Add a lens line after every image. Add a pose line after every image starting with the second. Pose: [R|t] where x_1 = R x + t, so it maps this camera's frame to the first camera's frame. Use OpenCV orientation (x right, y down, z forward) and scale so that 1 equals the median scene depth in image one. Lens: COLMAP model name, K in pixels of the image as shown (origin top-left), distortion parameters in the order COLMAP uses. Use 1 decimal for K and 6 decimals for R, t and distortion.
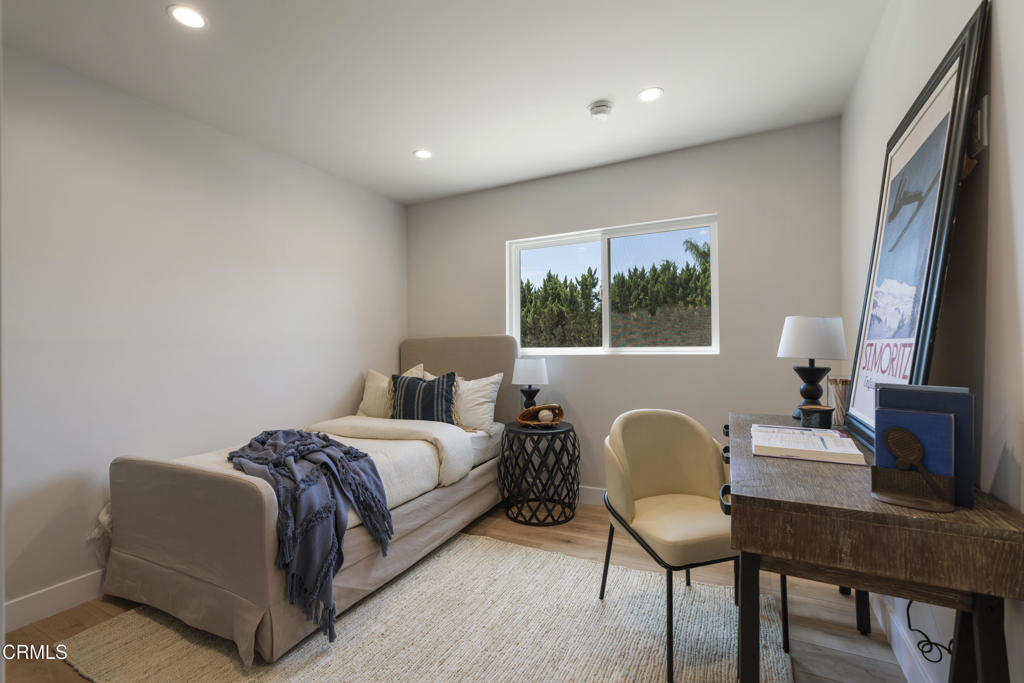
lens RADIAL K [[459.7, 0, 510.7], [0, 459.7, 347.5], [0, 0, 1]] dist [-0.002559, -0.000045]
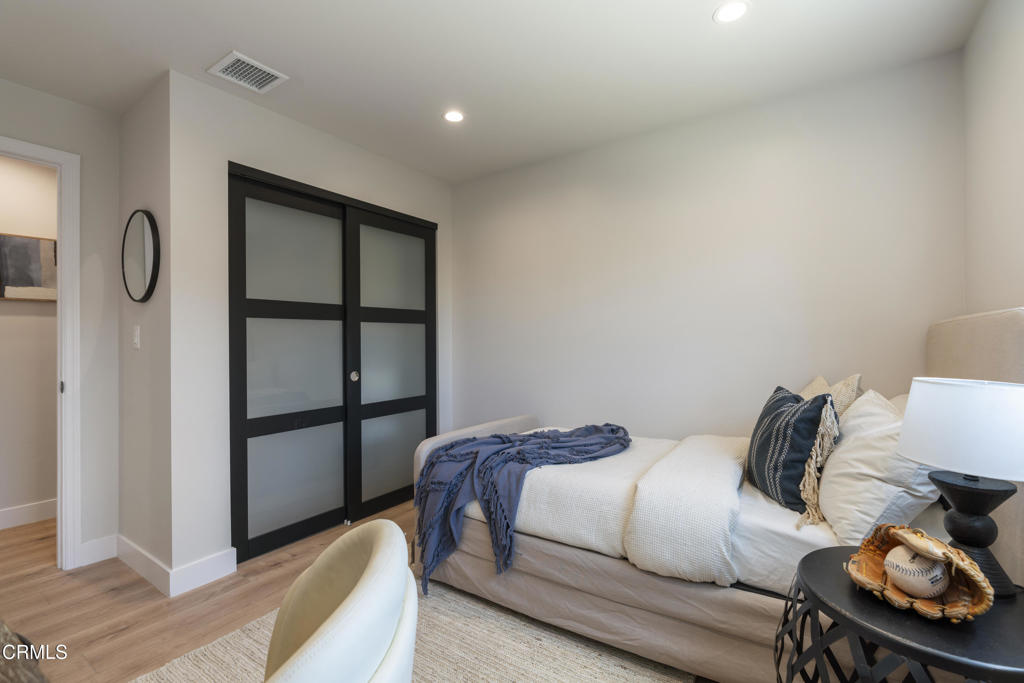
lens RADIAL K [[459.7, 0, 510.7], [0, 459.7, 347.5], [0, 0, 1]] dist [-0.002559, -0.000045]
pose [[-0.135340, 0.006844, -0.990776, 0.557849], [0.002941, 0.999975, 0.006506, -0.001465], [0.990795, -0.002033, -0.135357, 1.028012]]
